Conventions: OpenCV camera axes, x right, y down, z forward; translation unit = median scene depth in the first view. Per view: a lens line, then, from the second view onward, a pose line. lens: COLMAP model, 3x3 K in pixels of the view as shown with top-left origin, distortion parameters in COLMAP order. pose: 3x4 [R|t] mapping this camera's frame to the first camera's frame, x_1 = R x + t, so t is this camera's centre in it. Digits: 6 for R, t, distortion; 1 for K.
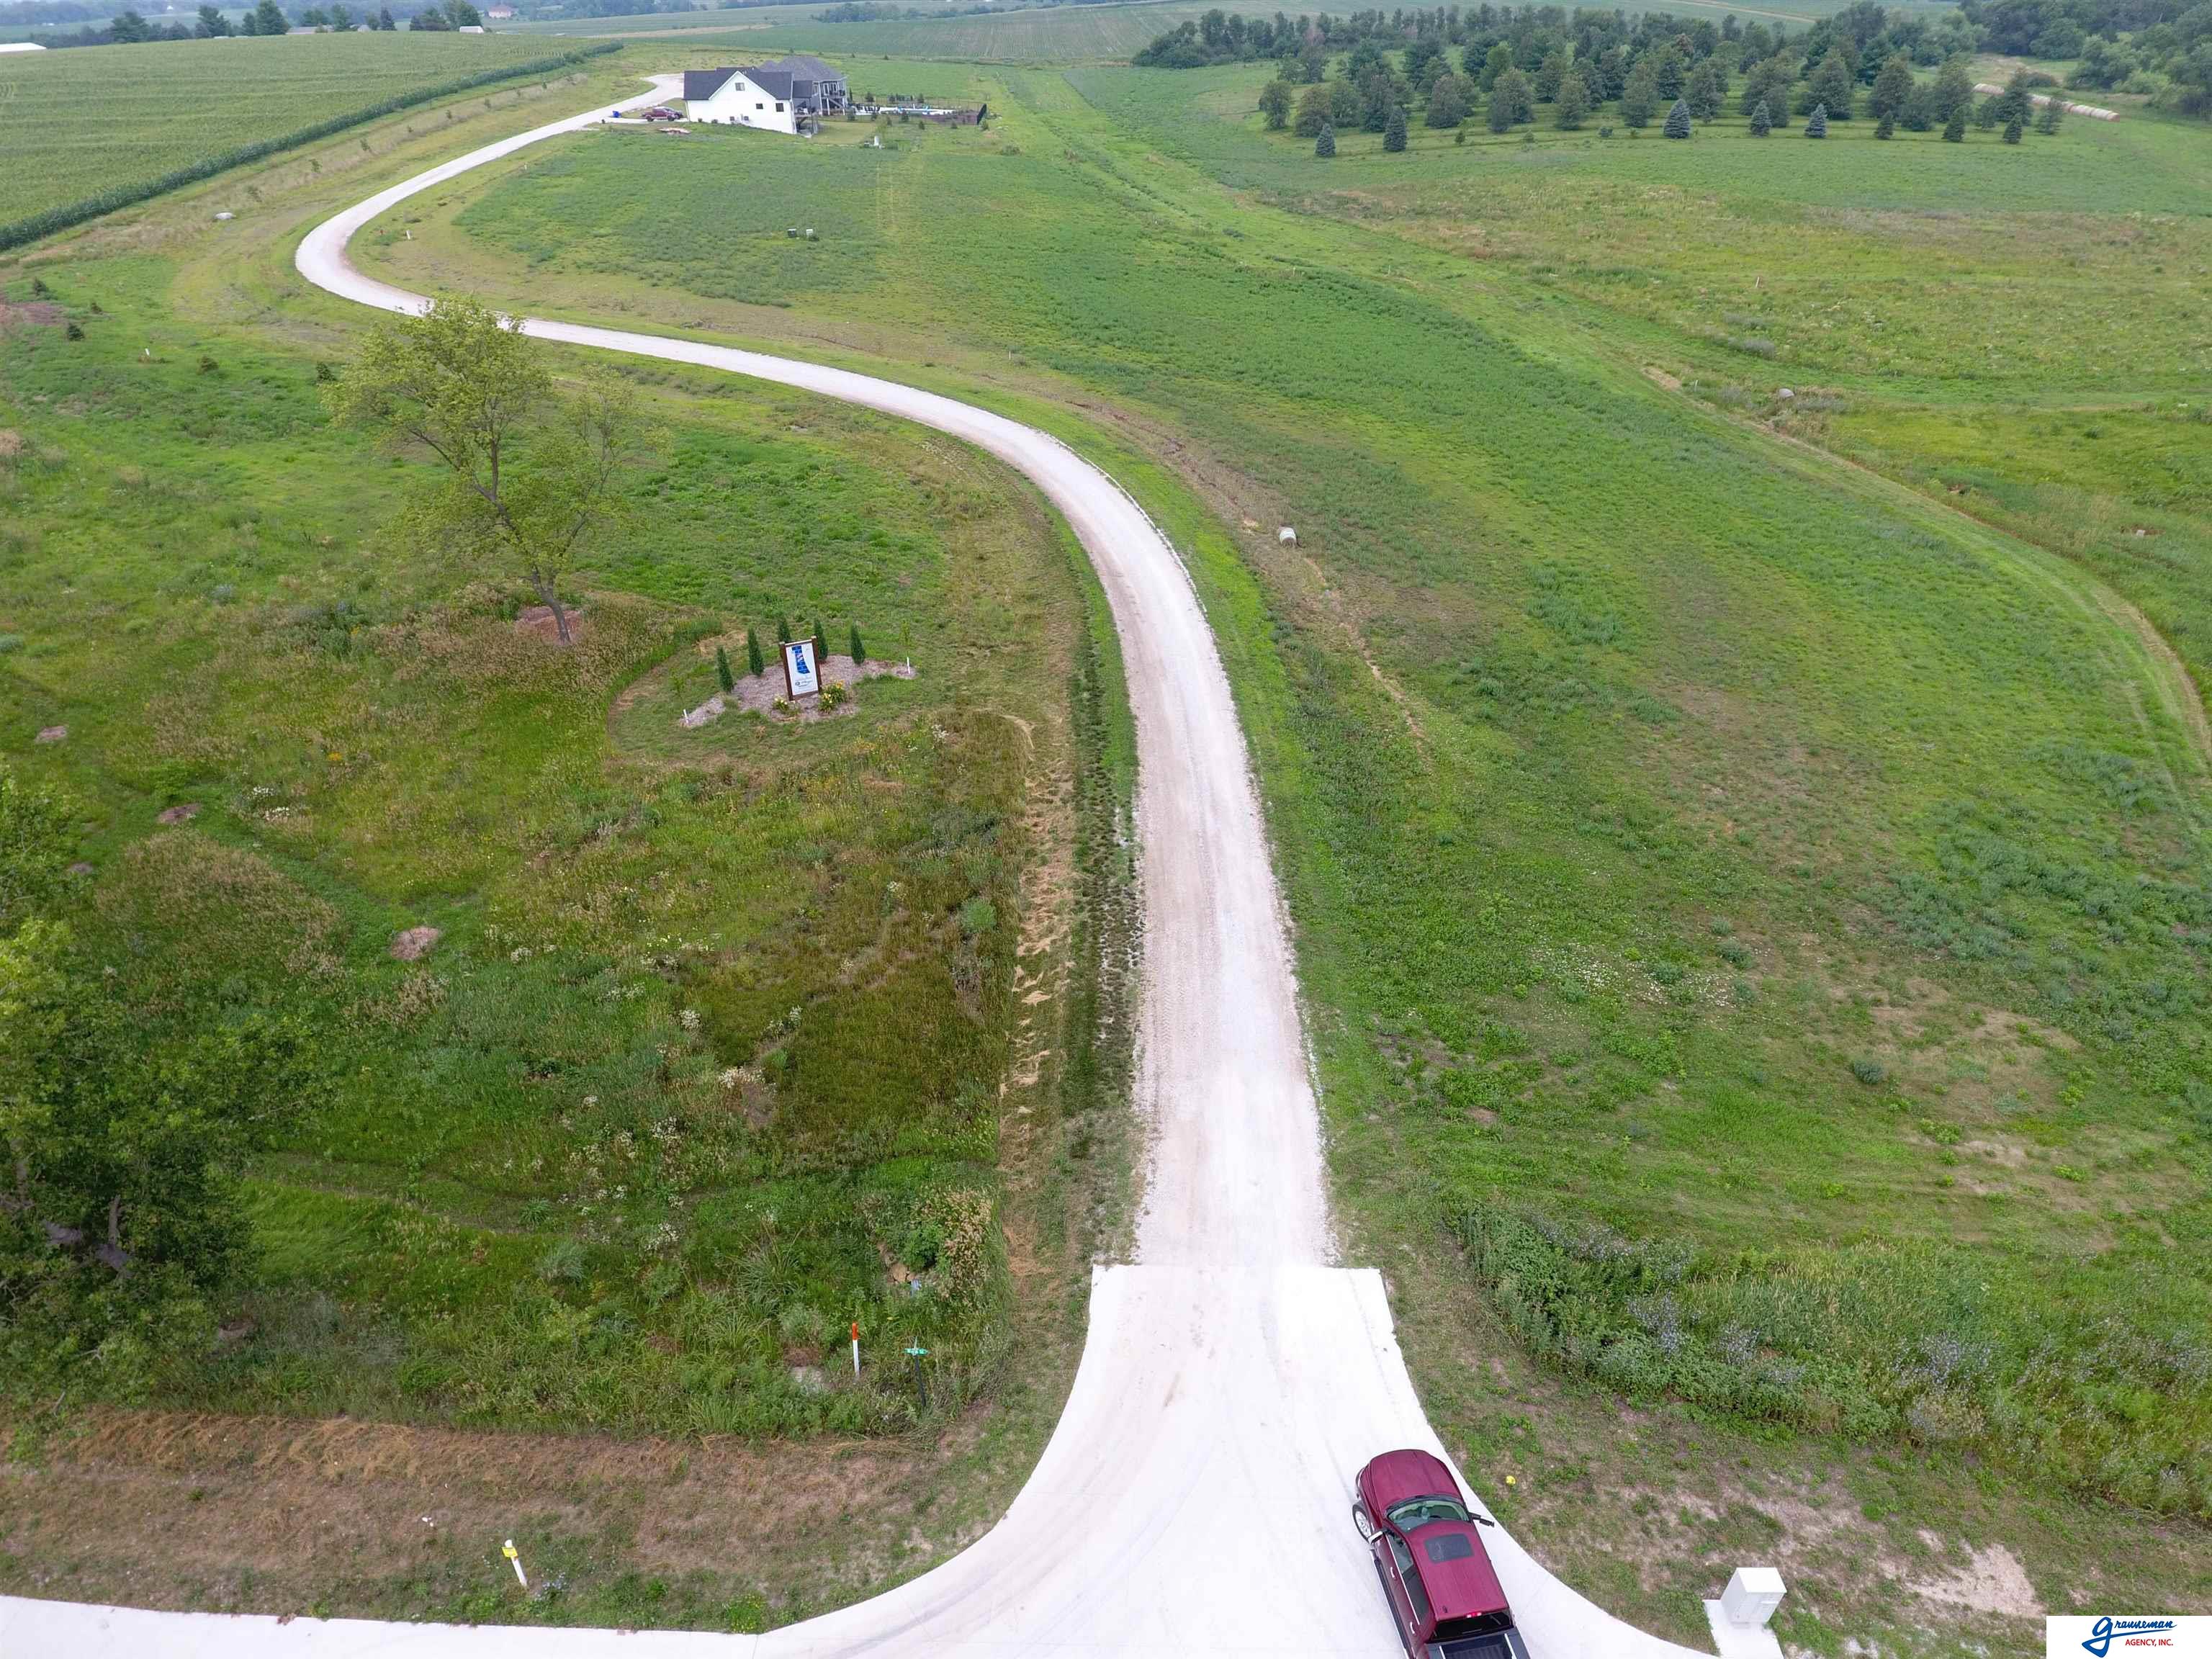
lens RADIAL K [[1298.0, 0, 1103.6], [0, 1298.0, 786.5], [0, 0, 1]] dist [-0.004528, -0.000202]
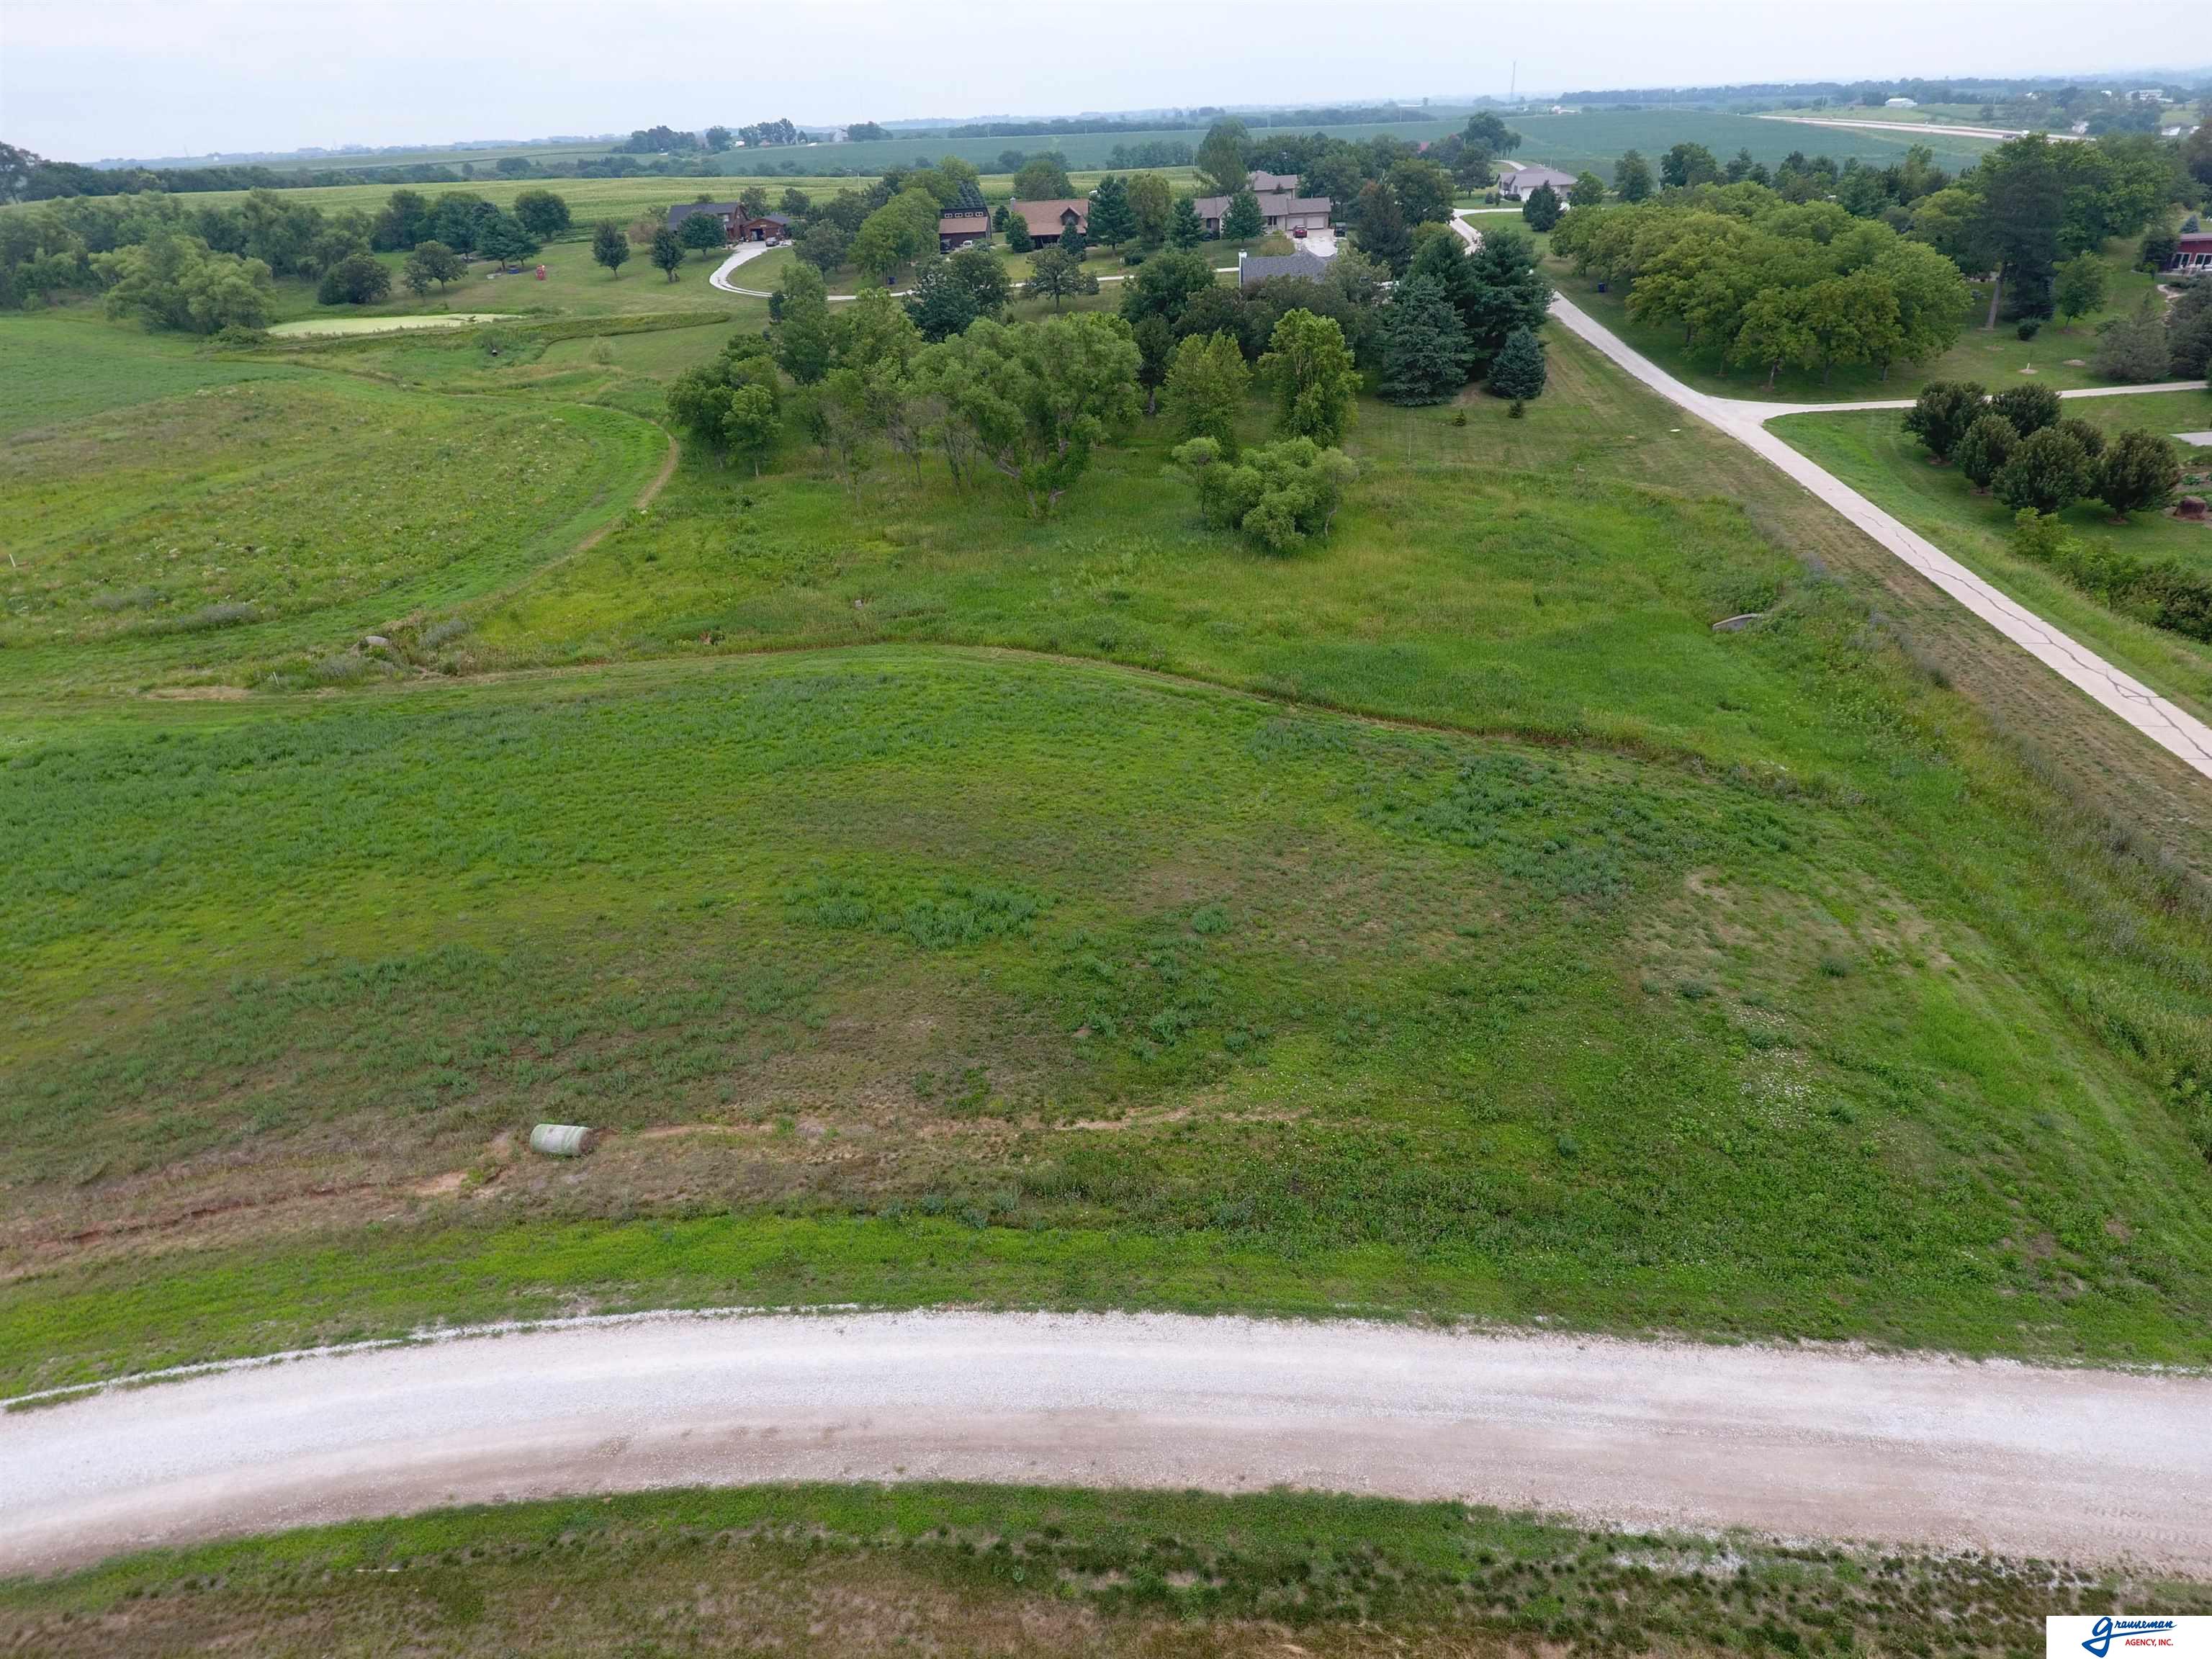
lens RADIAL K [[1295.6, 0, 1103.2], [0, 1295.6, 790.4], [0, 0, 1]] dist [-0.004734, 0.000301]
pose [[0.104391, -0.455626, 0.884029, -0.310389], [0.559578, 0.761745, 0.326523, -0.475594], [-0.822177, 0.460597, 0.334477, 0.816229]]
